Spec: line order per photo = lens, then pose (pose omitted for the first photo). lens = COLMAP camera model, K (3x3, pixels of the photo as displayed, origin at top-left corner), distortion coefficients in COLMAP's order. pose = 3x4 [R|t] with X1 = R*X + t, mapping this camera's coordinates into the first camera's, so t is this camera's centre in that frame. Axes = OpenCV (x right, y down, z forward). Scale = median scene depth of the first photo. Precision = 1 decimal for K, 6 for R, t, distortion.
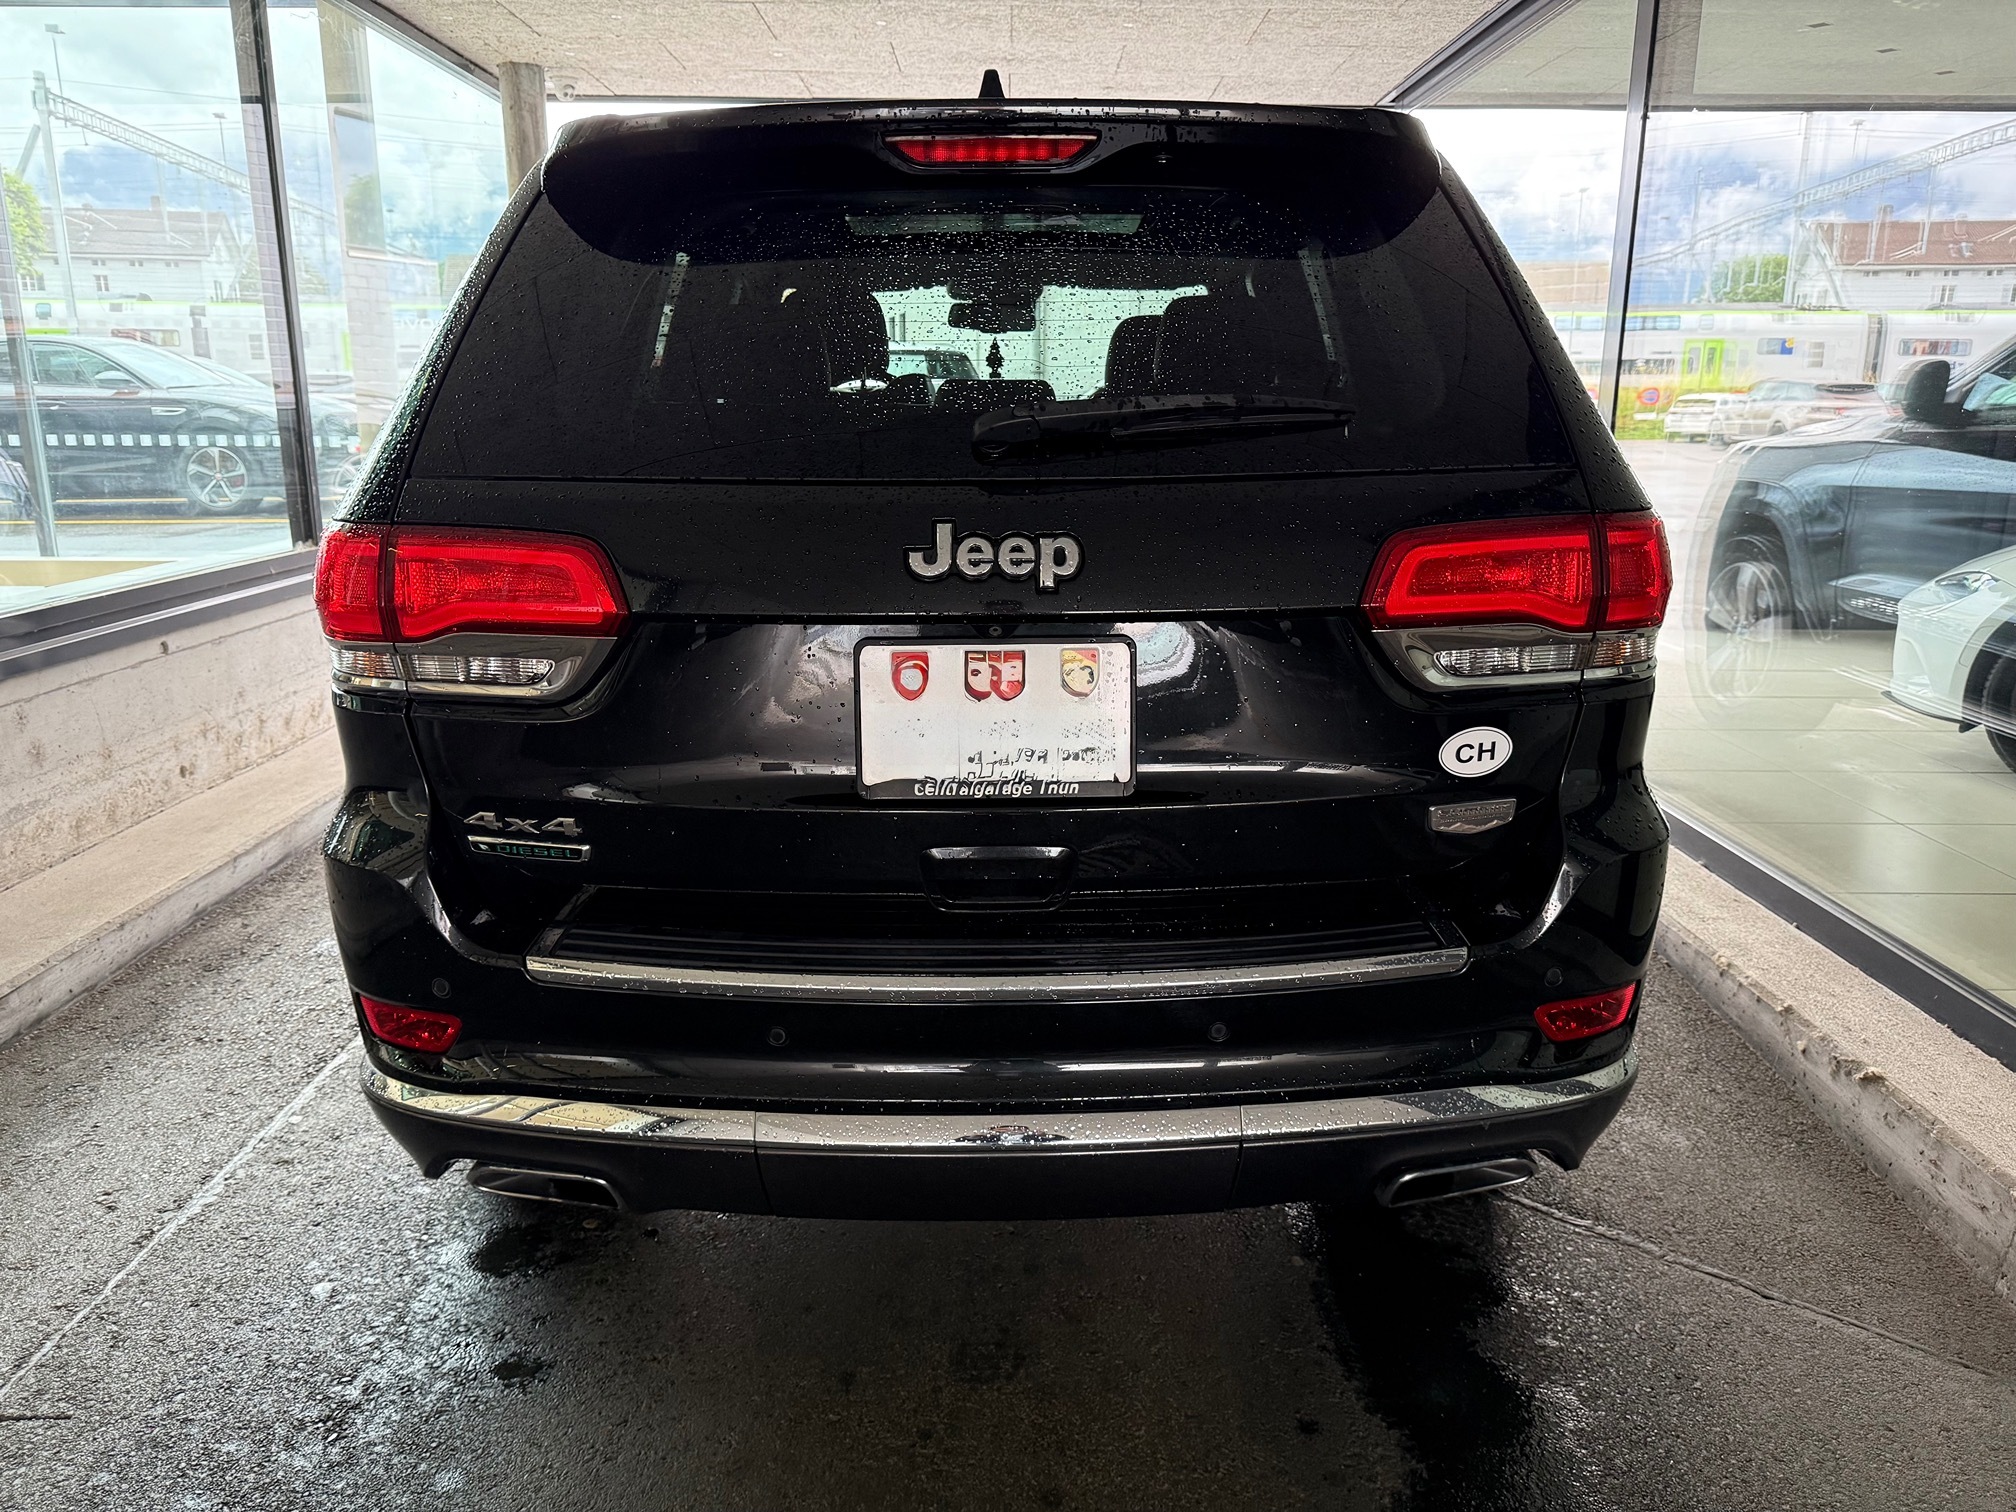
lens RADIAL K [[1433.9, 0, 1013.5], [0, 1433.9, 751.4], [0, 0, 1]] dist [0.012095, -0.009363]
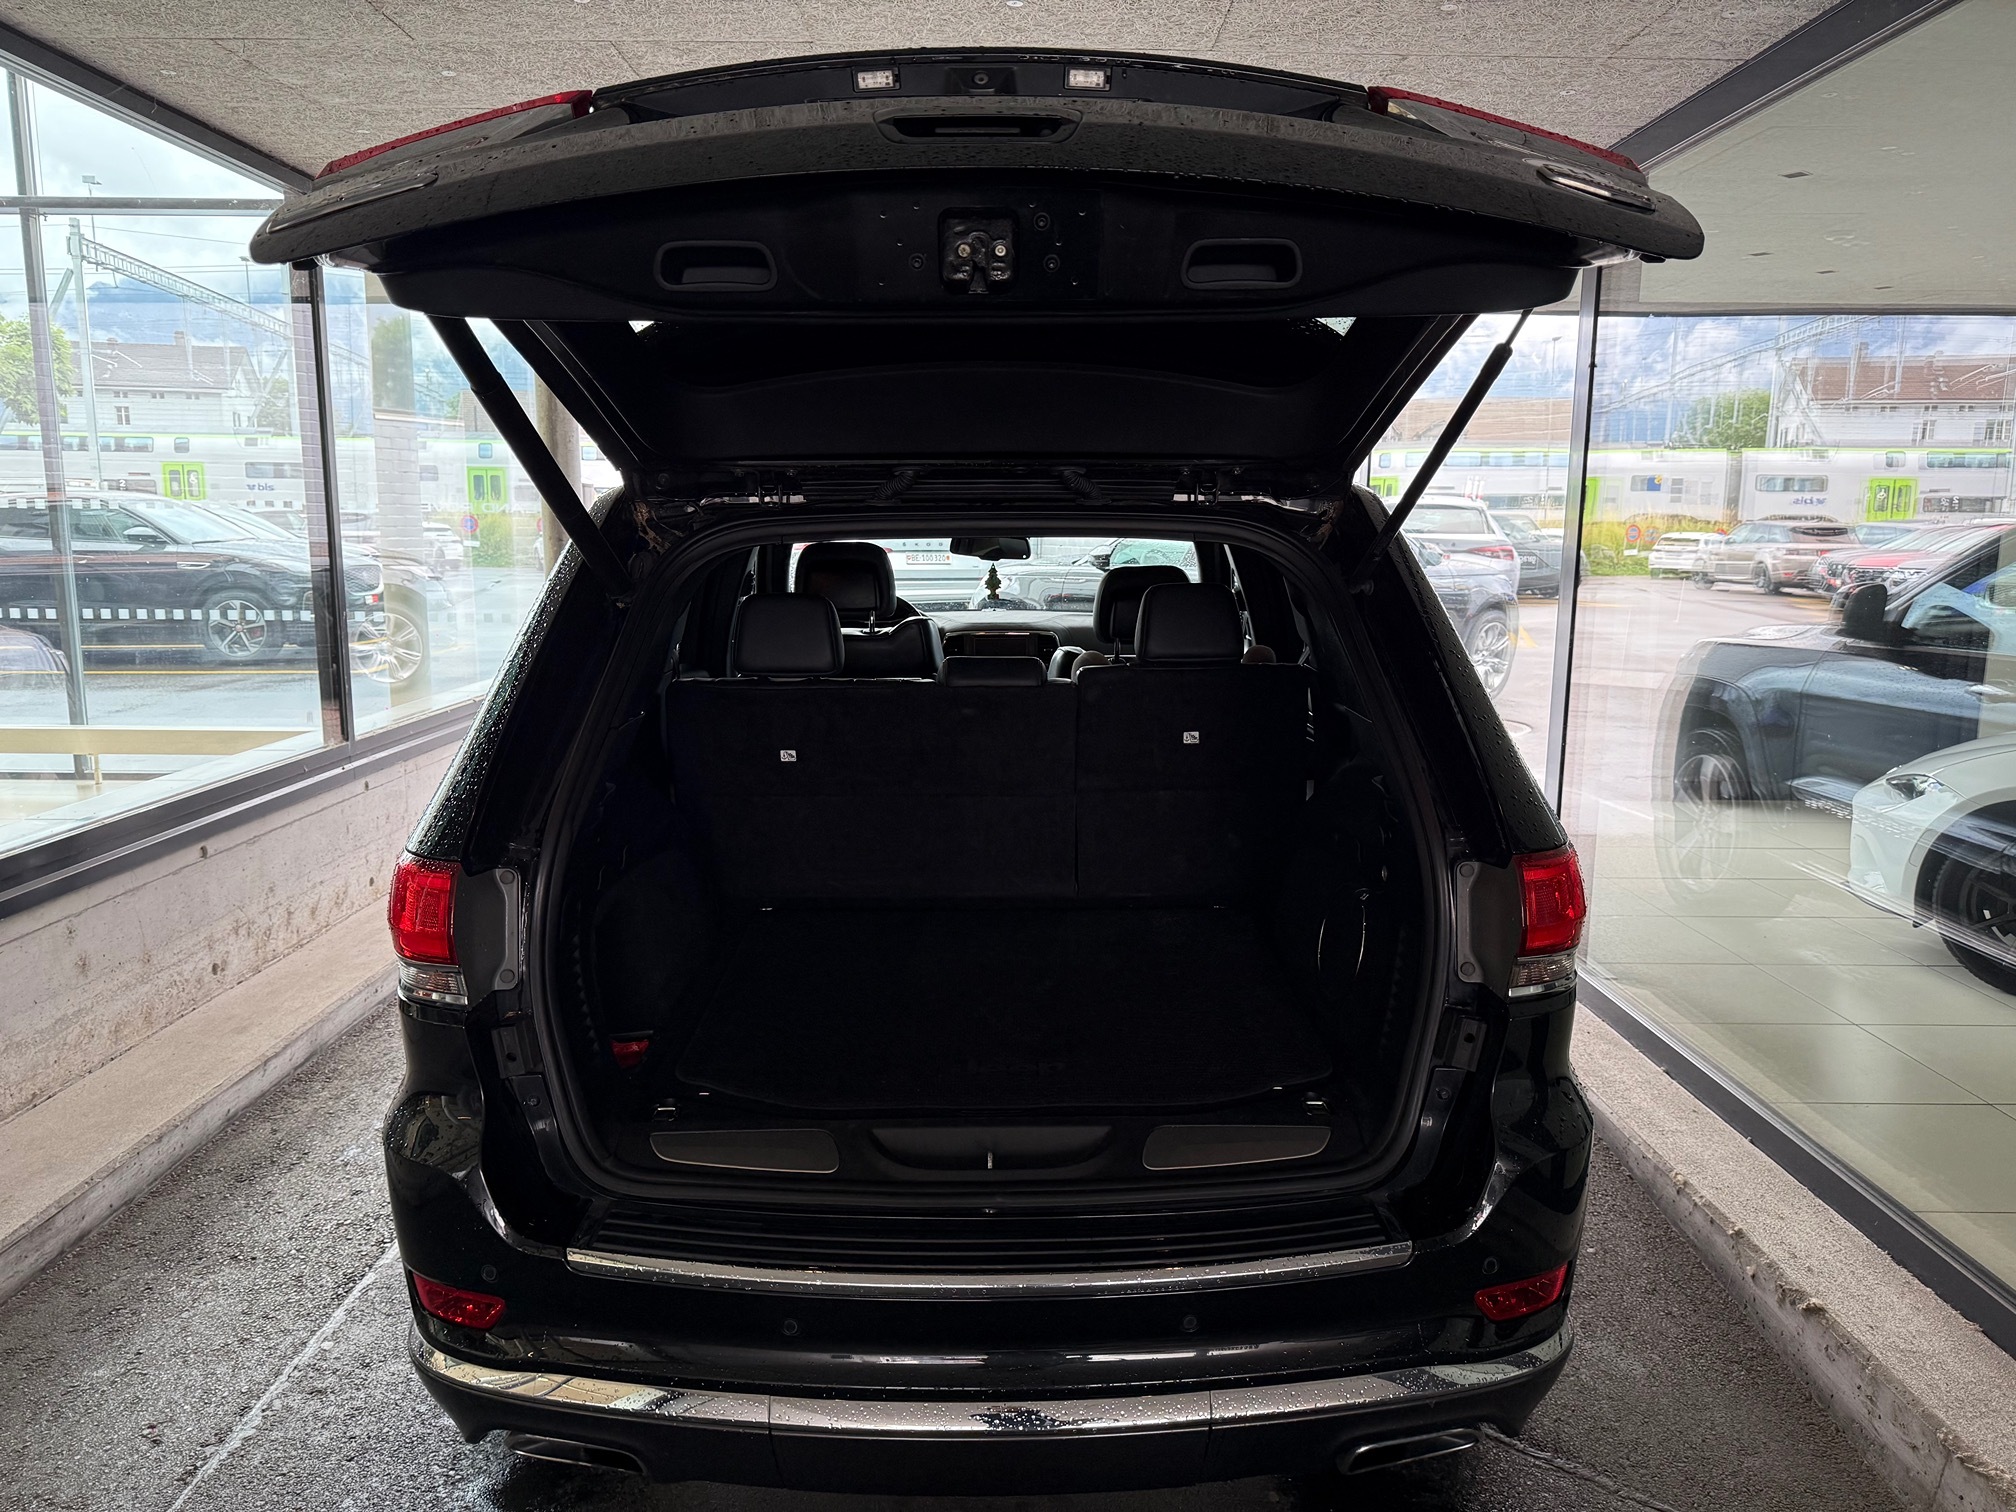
lens RADIAL K [[1433.9, 0, 1016.4], [0, 1433.9, 759.9], [0, 0, 1]] dist [0.012095, -0.009363]
pose [[0.999989, 0.003532, 0.003127, 0.002158], [-0.003289, 0.997198, -0.074741, -0.083595], [-0.003382, 0.074730, 0.997198, -0.077130]]
